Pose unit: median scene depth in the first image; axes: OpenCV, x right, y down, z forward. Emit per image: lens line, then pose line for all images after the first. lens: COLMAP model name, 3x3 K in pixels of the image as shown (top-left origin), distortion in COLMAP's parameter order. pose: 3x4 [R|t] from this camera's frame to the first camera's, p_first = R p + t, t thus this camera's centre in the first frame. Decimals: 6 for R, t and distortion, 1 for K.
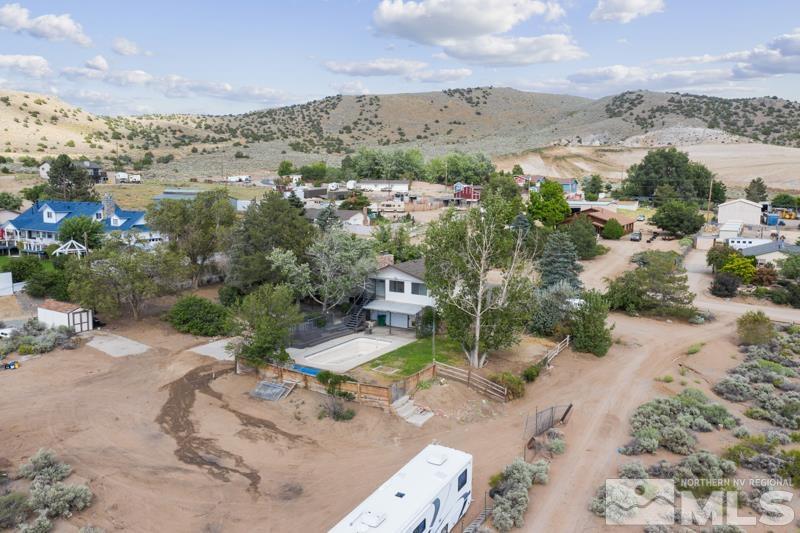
lens RADIAL K [[632.2, 0, 395.6], [0, 632.2, 262.6], [0, 0, 1]] dist [-0.007896, 0.000249]
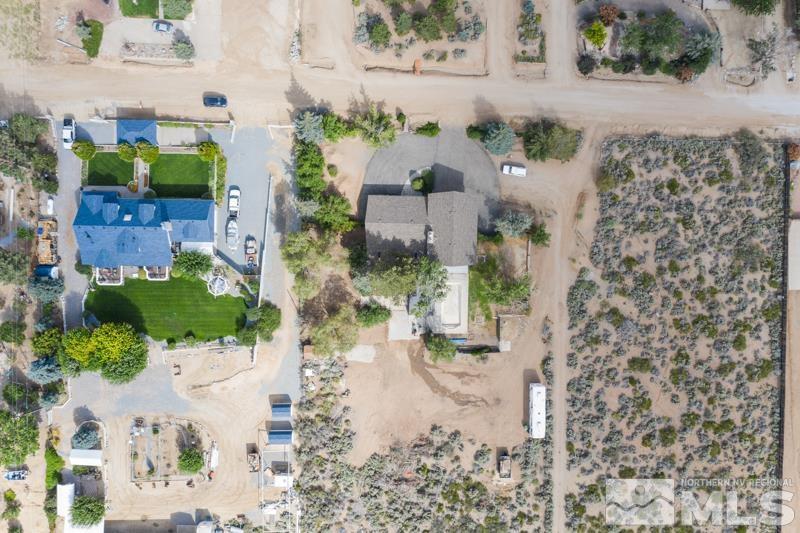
lens RADIAL K [[639.0, 0, 400.0], [0, 639.0, 266.5], [0, 0, 1]] dist [-0.005878, -0.003067]
pose [[0.866129, -0.499729, -0.009604, -0.180472], [0.074533, 0.110132, 0.991118, -2.766576], [-0.494233, -0.859152, 0.132635, 1.149195]]
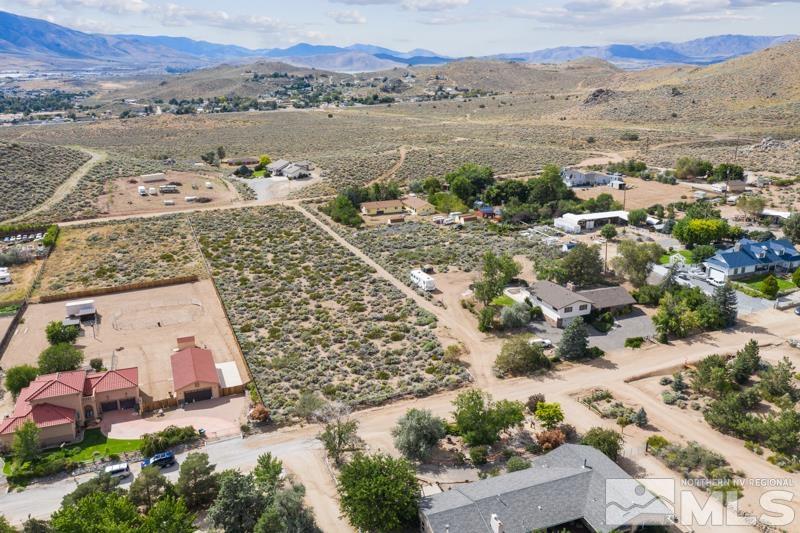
lens RADIAL K [[631.5, 0, 413.2], [0, 631.5, 266.0], [0, 0, 1]] dist [-0.001687, -0.001438]
pose [[-0.605900, 0.232828, -0.760707, 2.953926], [-0.113303, 0.921211, 0.372199, -1.235625], [0.787431, 0.311706, -0.531782, 2.635920]]
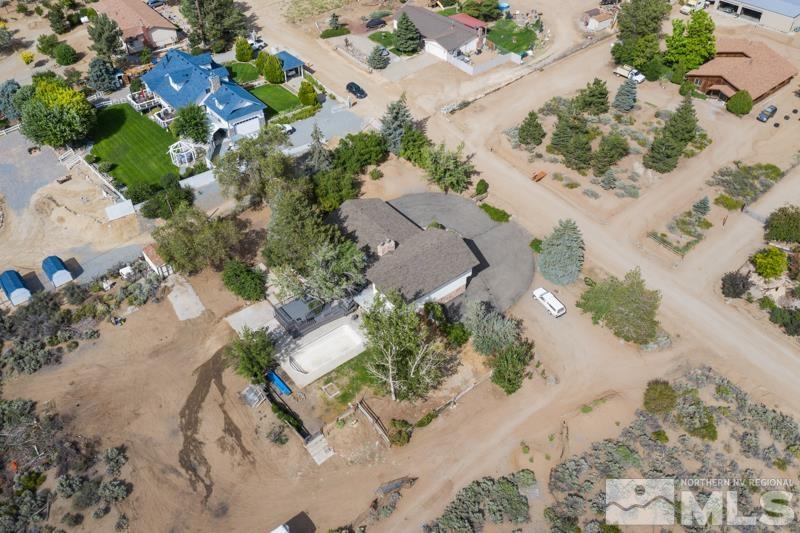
lens RADIAL K [[632.2, 0, 395.6], [0, 632.2, 262.6], [0, 0, 1]] dist [-0.007896, 0.000249]
pose [[0.937669, 0.223251, -0.266337, 0.511770], [-0.035341, 0.823655, 0.565989, -1.034374], [0.345727, -0.521298, 0.780206, 0.077970]]
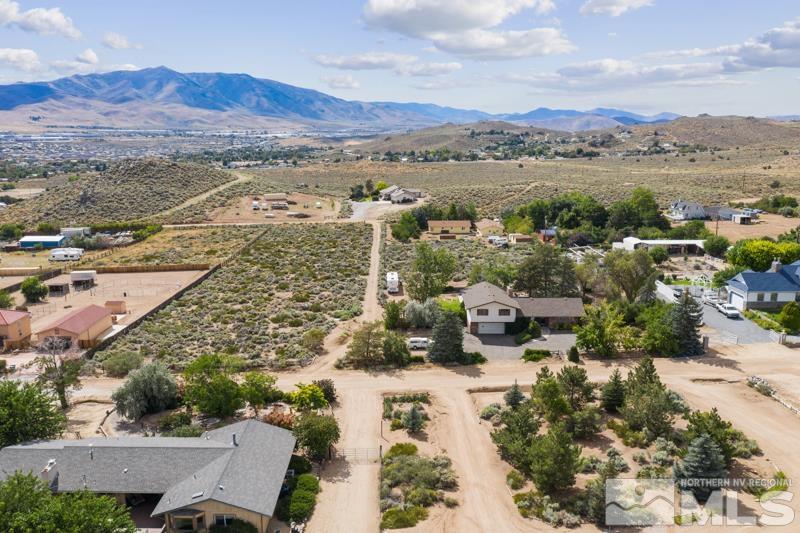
lens RADIAL K [[641.0, 0, 409.2], [0, 641.0, 256.2], [0, 0, 1]] dist [-0.008217, -0.000687]
pose [[-0.850818, 0.093728, -0.517034, 1.738320], [-0.078047, 0.950507, 0.300741, -0.931290], [0.519632, 0.296228, -0.801393, 3.487052]]
